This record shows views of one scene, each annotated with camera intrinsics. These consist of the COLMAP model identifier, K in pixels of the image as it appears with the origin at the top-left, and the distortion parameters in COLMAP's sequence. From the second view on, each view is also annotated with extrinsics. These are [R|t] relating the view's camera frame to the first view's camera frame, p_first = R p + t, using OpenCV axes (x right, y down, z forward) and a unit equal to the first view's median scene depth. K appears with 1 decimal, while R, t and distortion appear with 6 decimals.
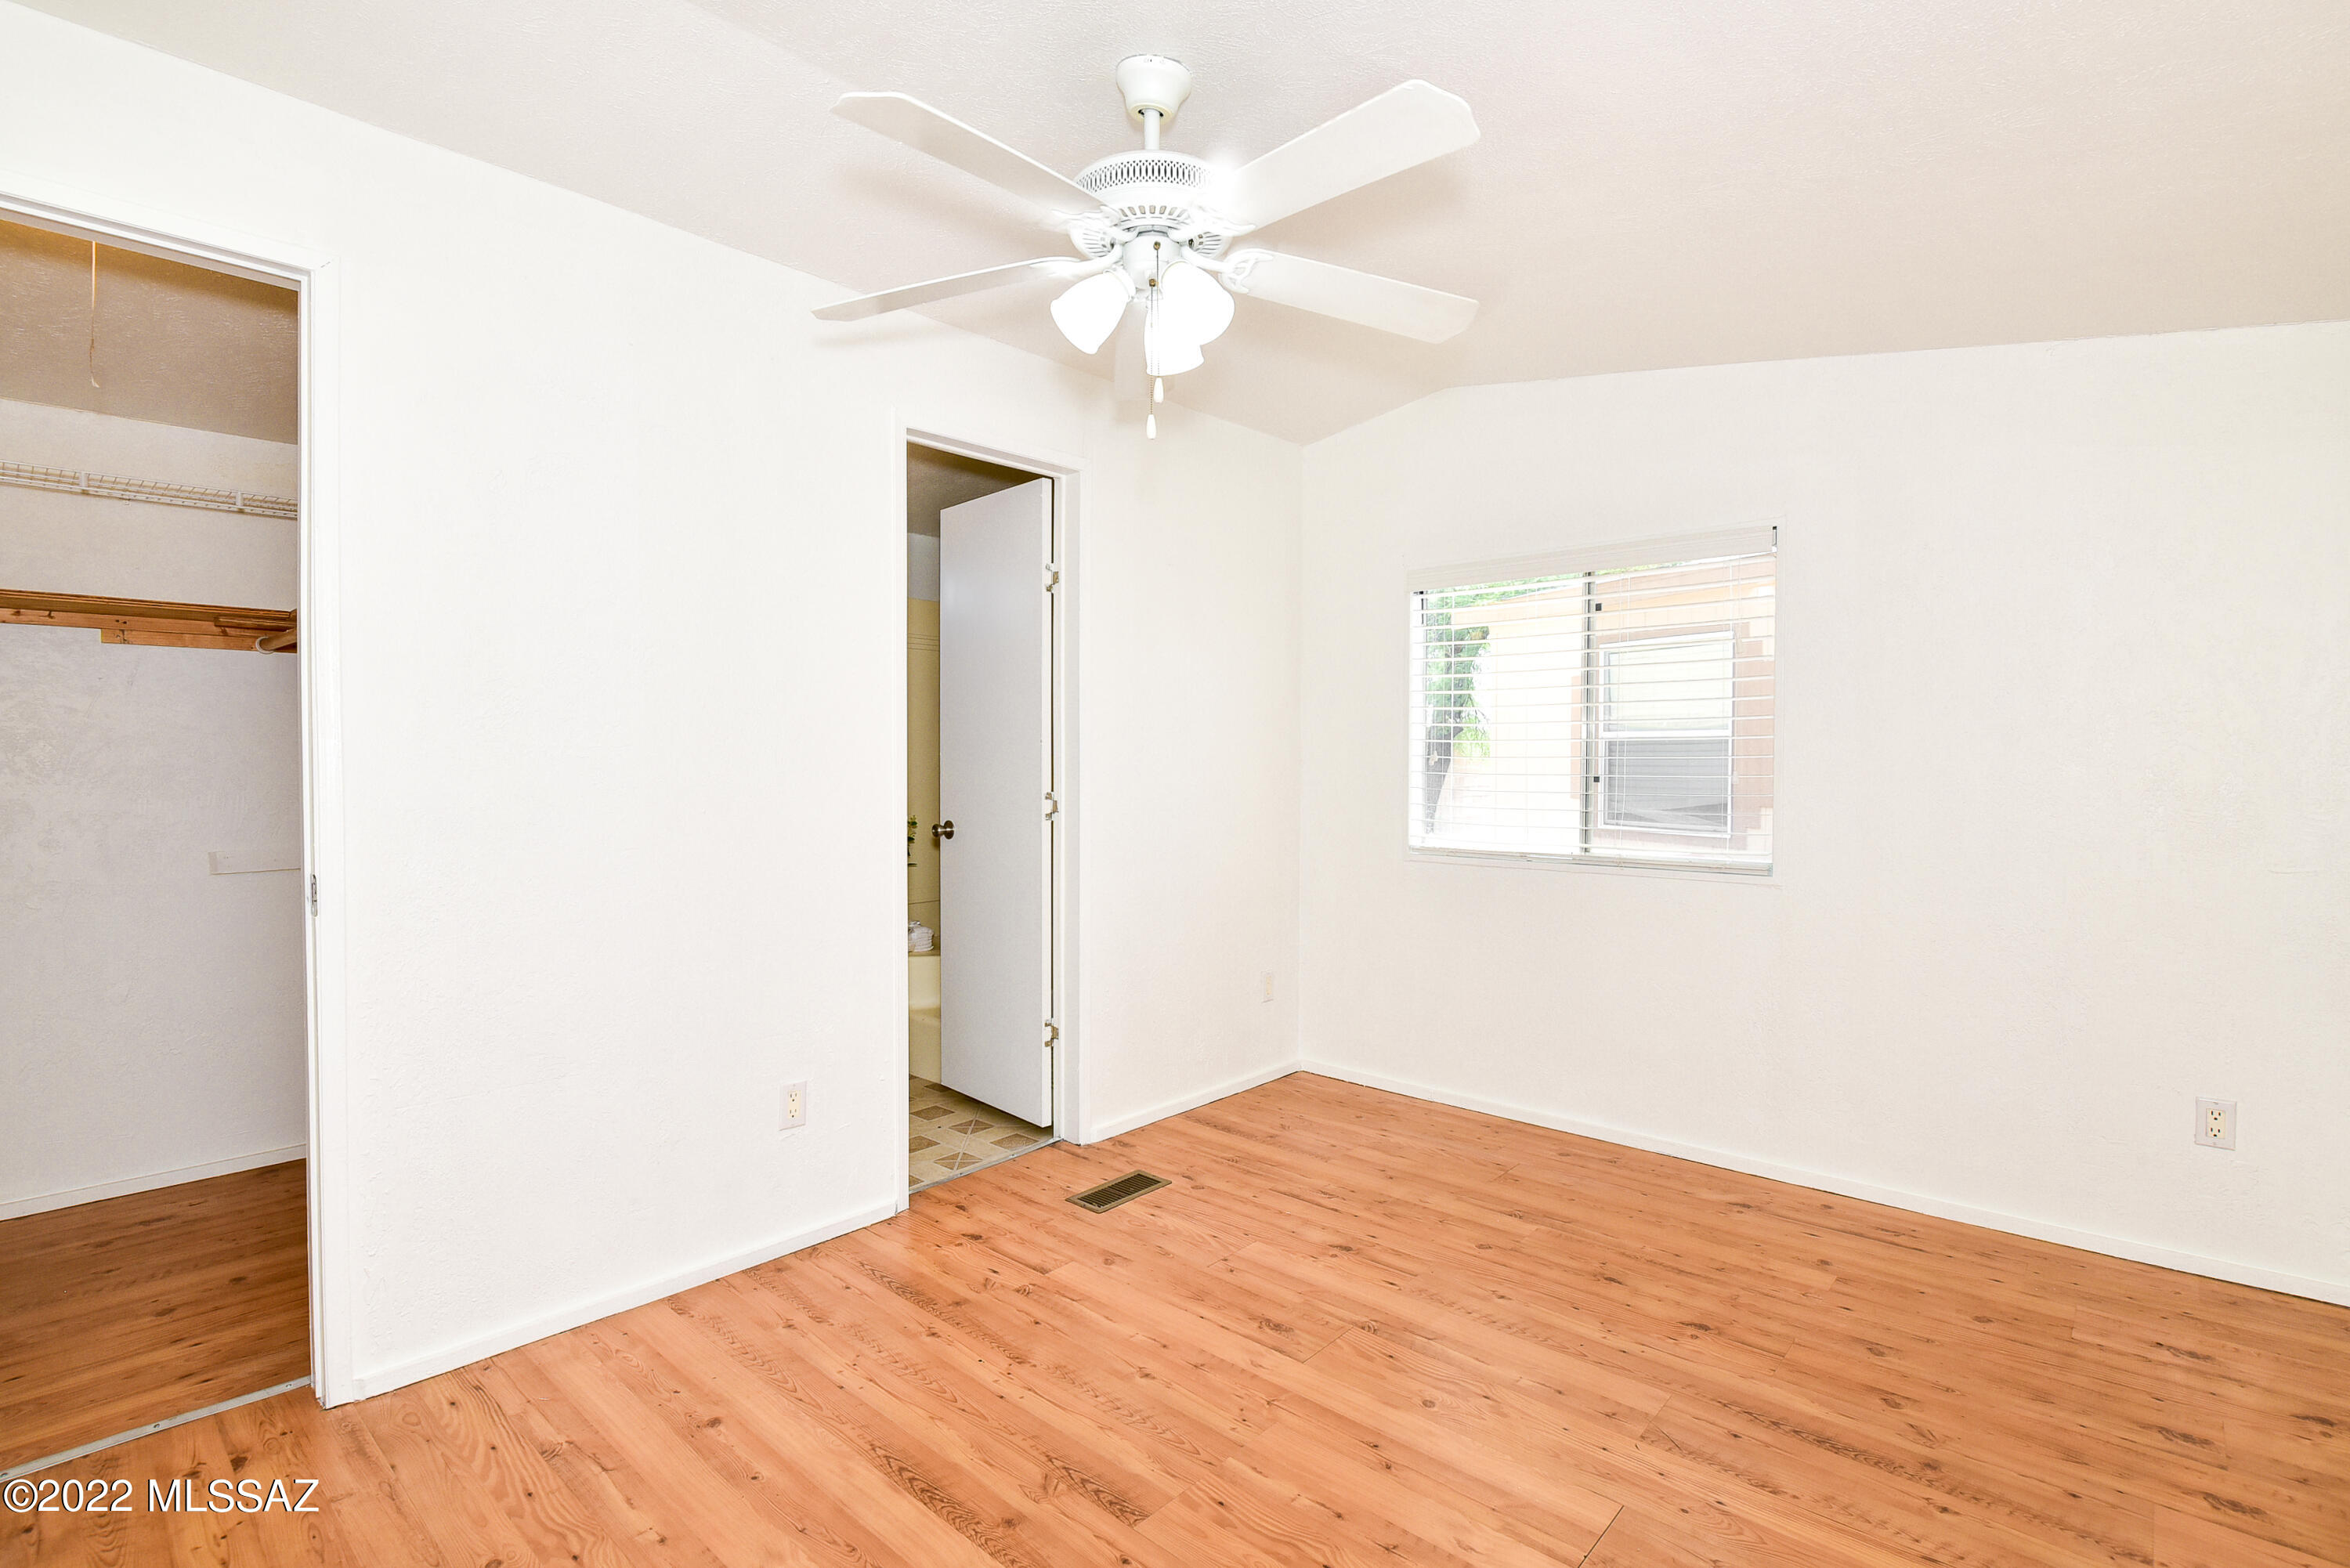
lens RADIAL K [[1089.4, 0, 1163.7], [0, 1089.4, 772.4], [0, 0, 1]] dist [-0.014385, -0.004834]
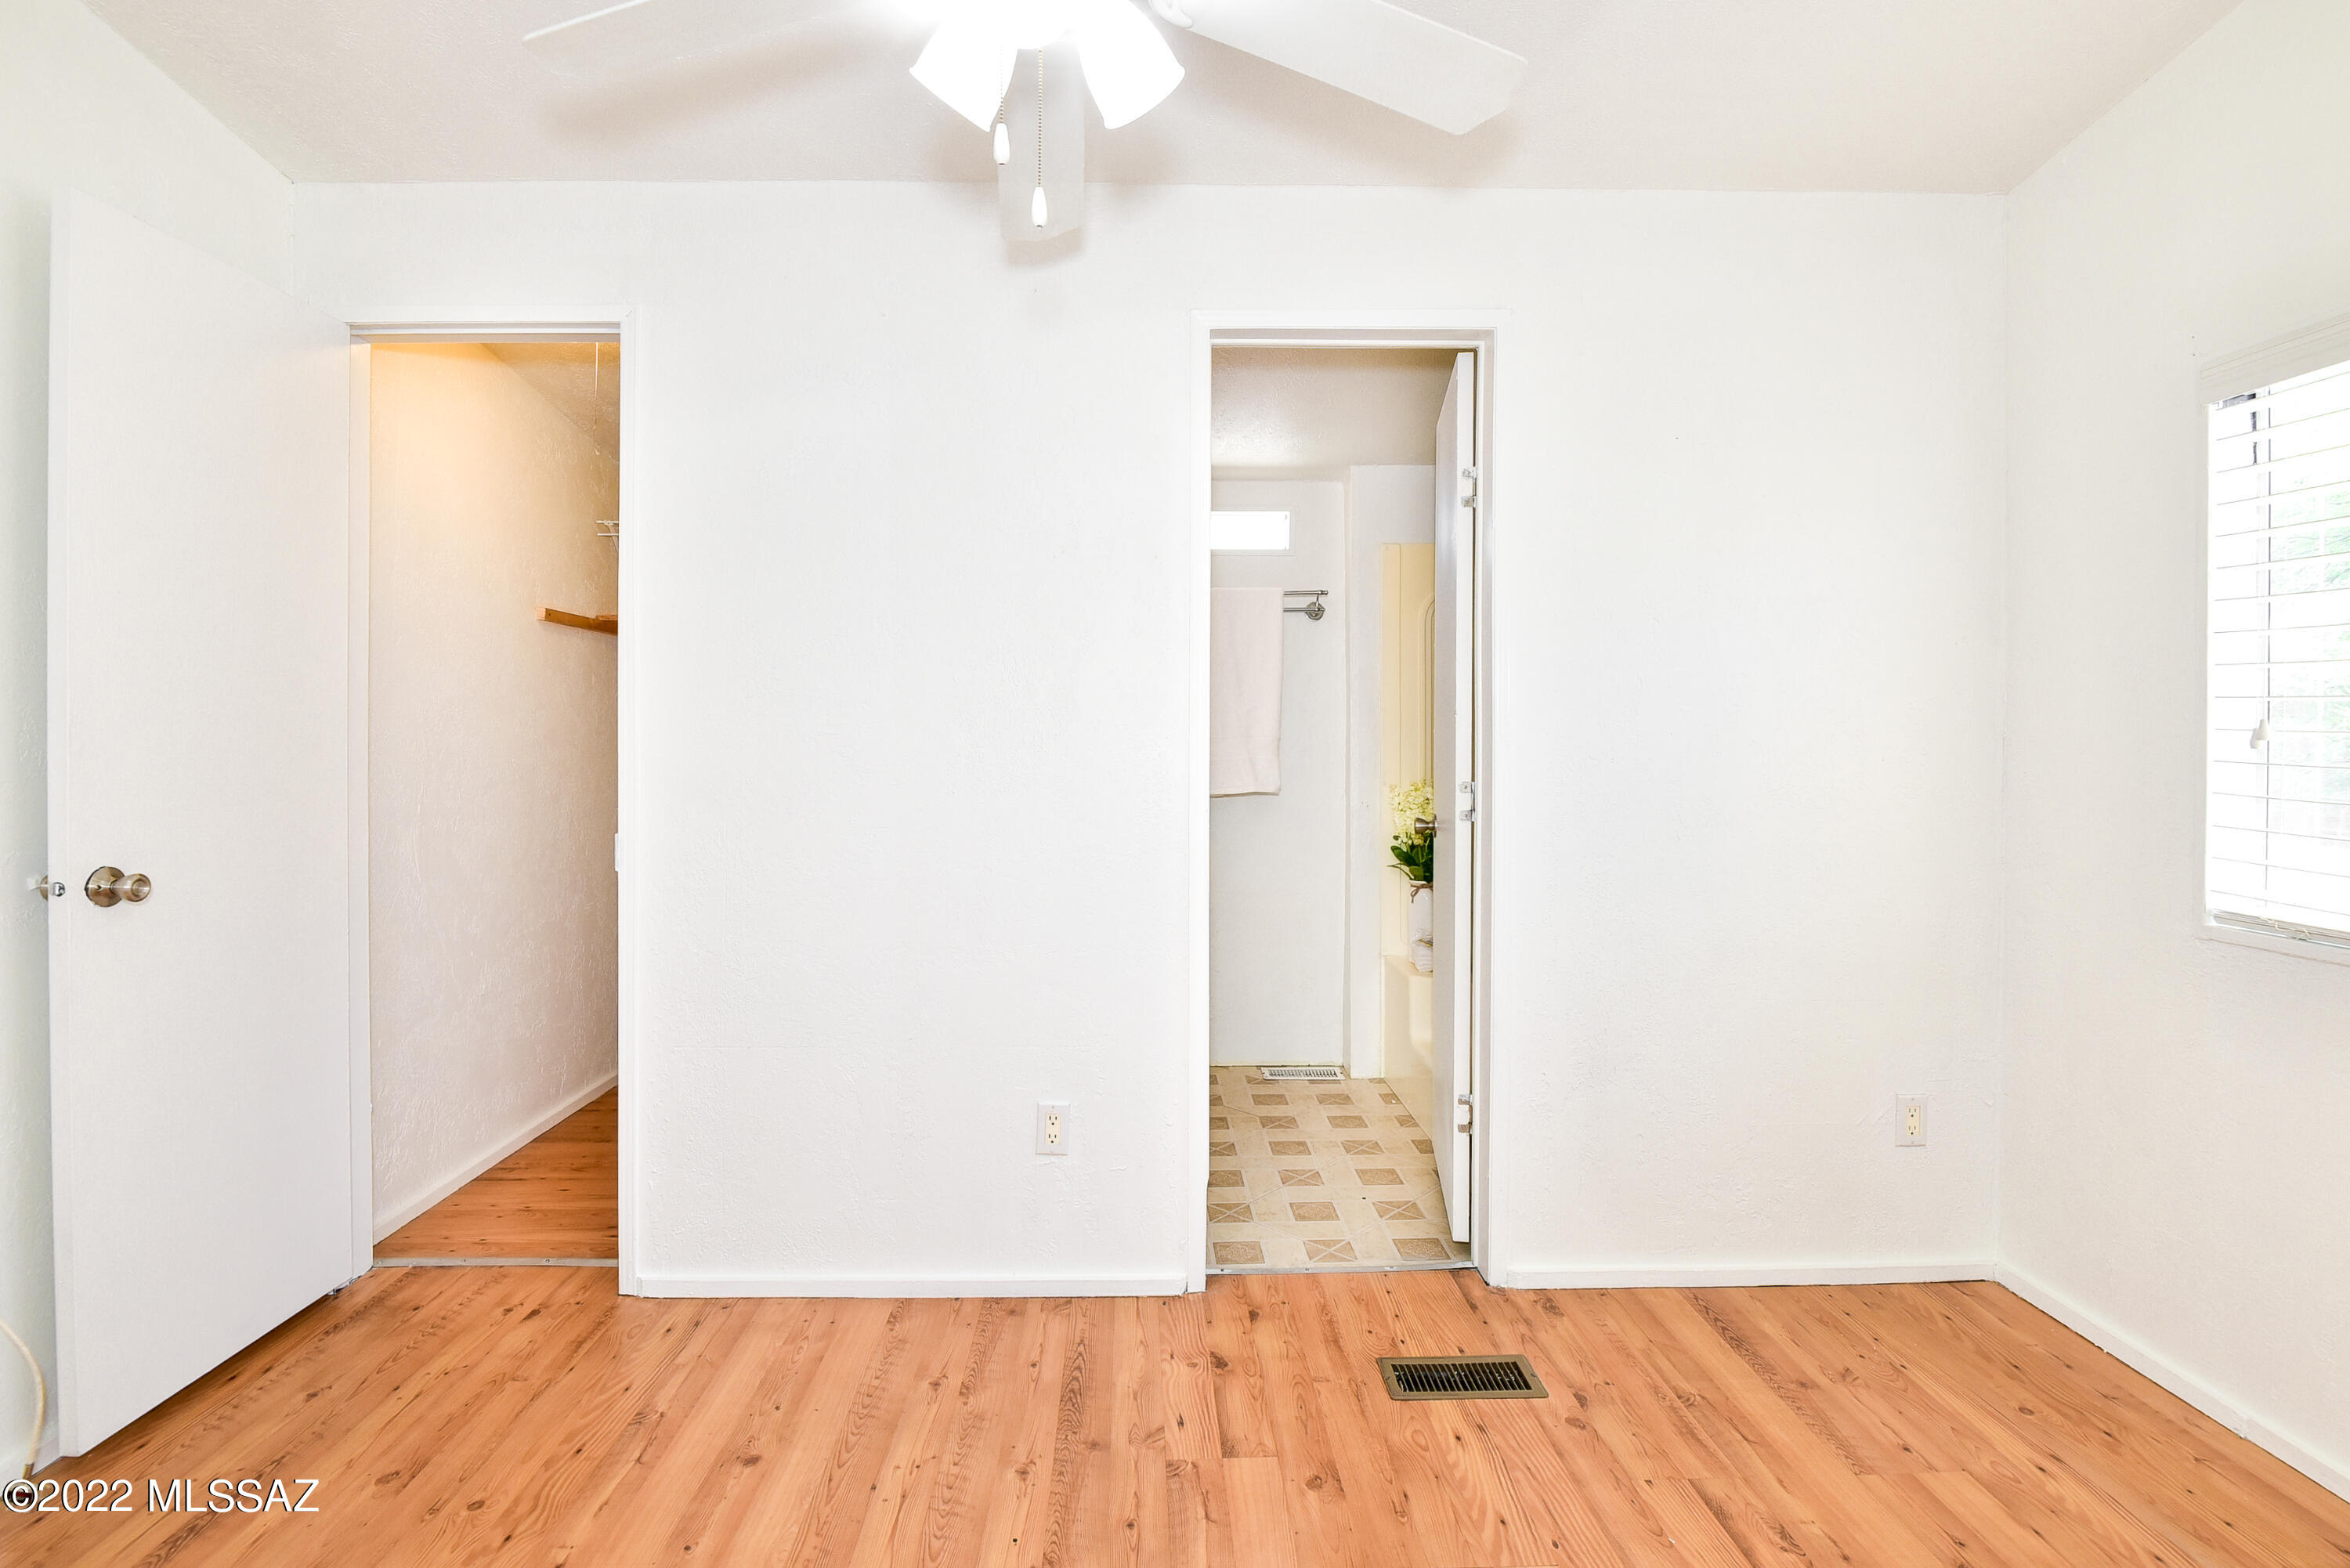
lens RADIAL K [[1089.4, 0, 1163.7], [0, 1089.4, 772.4], [0, 0, 1]] dist [-0.014385, -0.004834]
pose [[0.695195, 0.026680, -0.718326, 0.318835], [-0.010991, 0.999589, 0.026490, -0.011090], [0.718737, -0.010520, 0.695202, 0.411237]]
